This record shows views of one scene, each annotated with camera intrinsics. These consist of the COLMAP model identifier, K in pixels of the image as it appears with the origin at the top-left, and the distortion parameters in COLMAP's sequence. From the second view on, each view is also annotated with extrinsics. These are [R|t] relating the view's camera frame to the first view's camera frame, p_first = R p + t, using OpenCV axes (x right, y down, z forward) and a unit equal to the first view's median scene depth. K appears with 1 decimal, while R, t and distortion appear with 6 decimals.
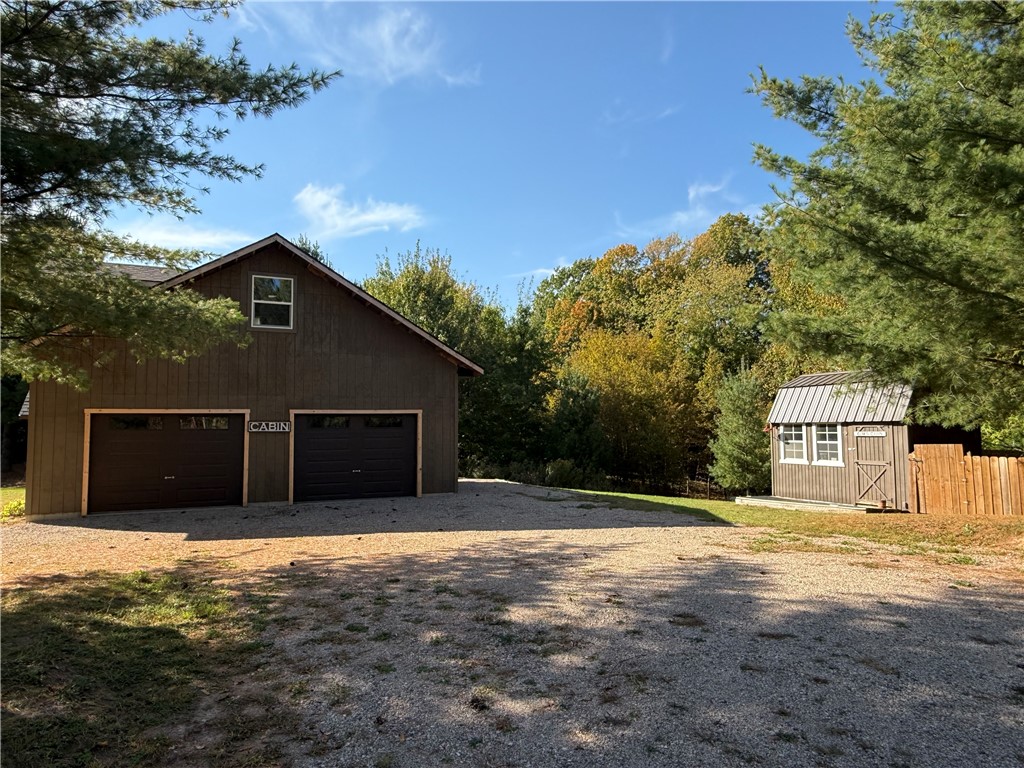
lens RADIAL K [[655.1, 0, 511.8], [0, 655.1, 377.1], [0, 0, 1]] dist [-0.029566, 0.009786]
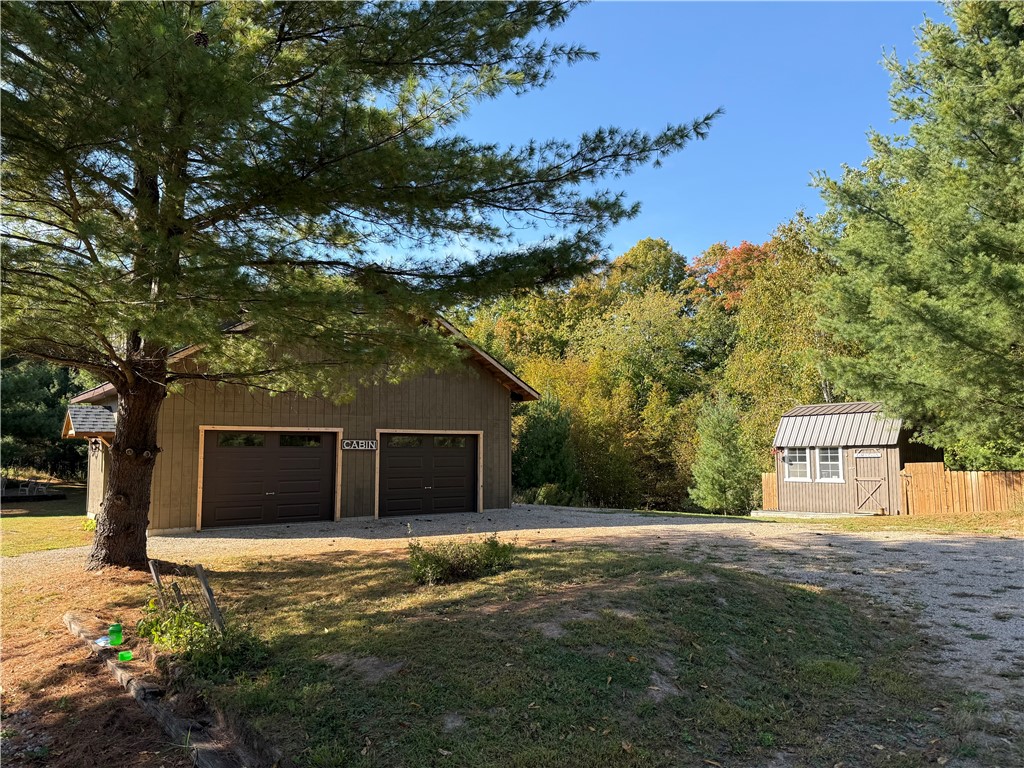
lens RADIAL K [[771.0, 0, 509.9], [0, 771.0, 381.8], [0, 0, 1]] dist [0.008235, -0.028547]
pose [[0.976598, 0.026689, 0.213410, -0.400855], [-0.021058, 0.999369, -0.028619, 0.004785], [-0.214039, 0.023455, 0.976543, -0.266249]]
